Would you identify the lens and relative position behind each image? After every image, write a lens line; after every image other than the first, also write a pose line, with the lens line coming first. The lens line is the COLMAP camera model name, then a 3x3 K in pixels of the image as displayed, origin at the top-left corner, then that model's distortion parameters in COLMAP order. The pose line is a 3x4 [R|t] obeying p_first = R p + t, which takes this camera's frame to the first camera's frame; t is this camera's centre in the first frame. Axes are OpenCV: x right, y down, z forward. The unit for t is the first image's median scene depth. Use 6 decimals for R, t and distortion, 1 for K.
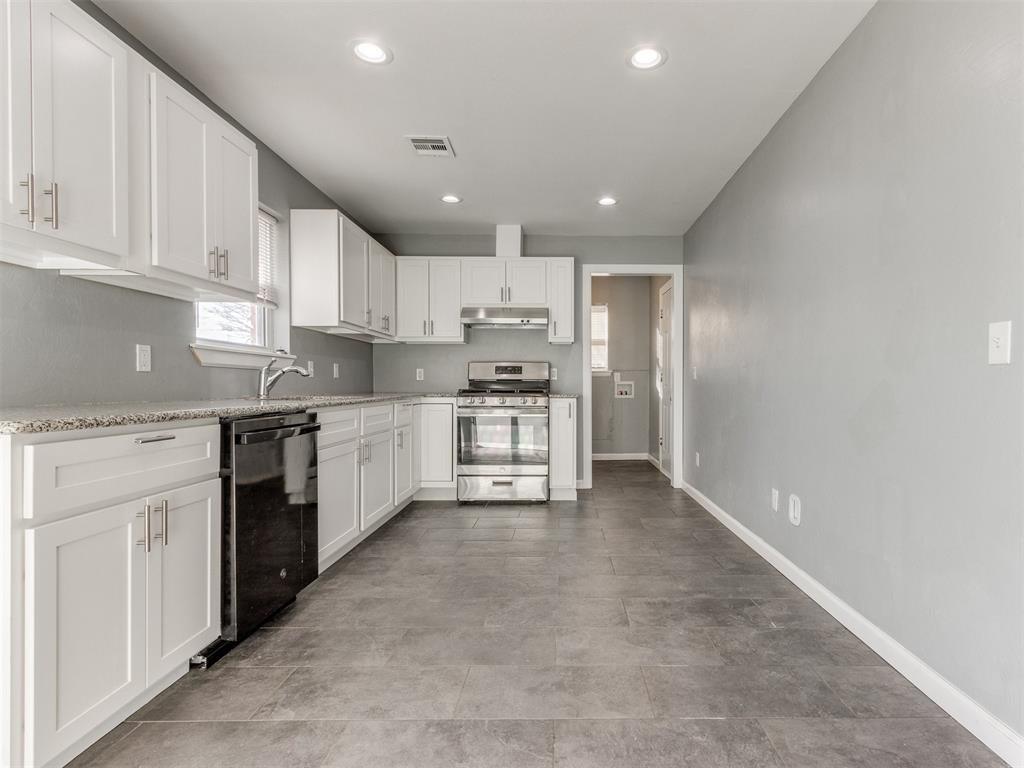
lens RADIAL K [[532.6, 0, 557.9], [0, 532.6, 393.2], [0, 0, 1]] dist [0.009939, -0.003980]
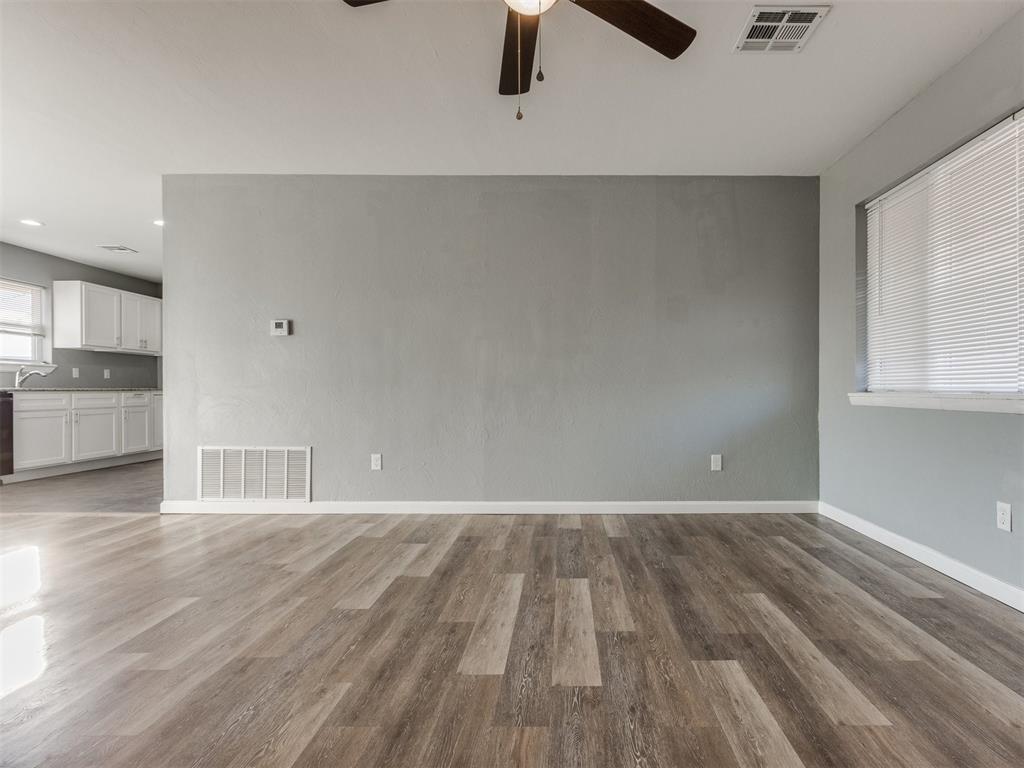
lens RADIAL K [[532.6, 0, 539.1], [0, 532.6, 384.8], [0, 0, 1]] dist [0.009939, -0.003980]
pose [[0.999744, -0.003994, -0.022291, 1.107758], [0.003393, 0.999632, -0.026922, 0.045193], [0.022390, 0.026840, 0.999389, -0.689165]]
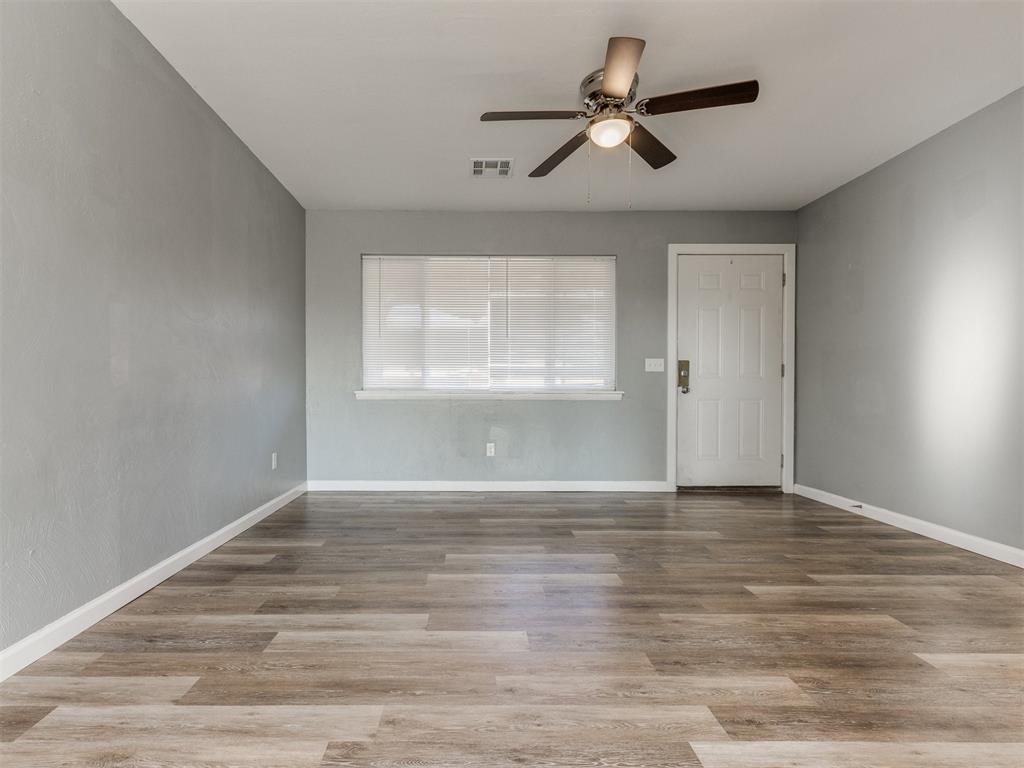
lens RADIAL K [[532.6, 0, 503.8], [0, 532.6, 388.3], [0, 0, 1]] dist [0.009939, -0.003980]
pose [[-0.038789, -0.004219, 0.999239, 0.355121], [0.015551, 0.999867, 0.004825, 0.029437], [-0.999126, 0.015726, -0.038718, -0.042691]]
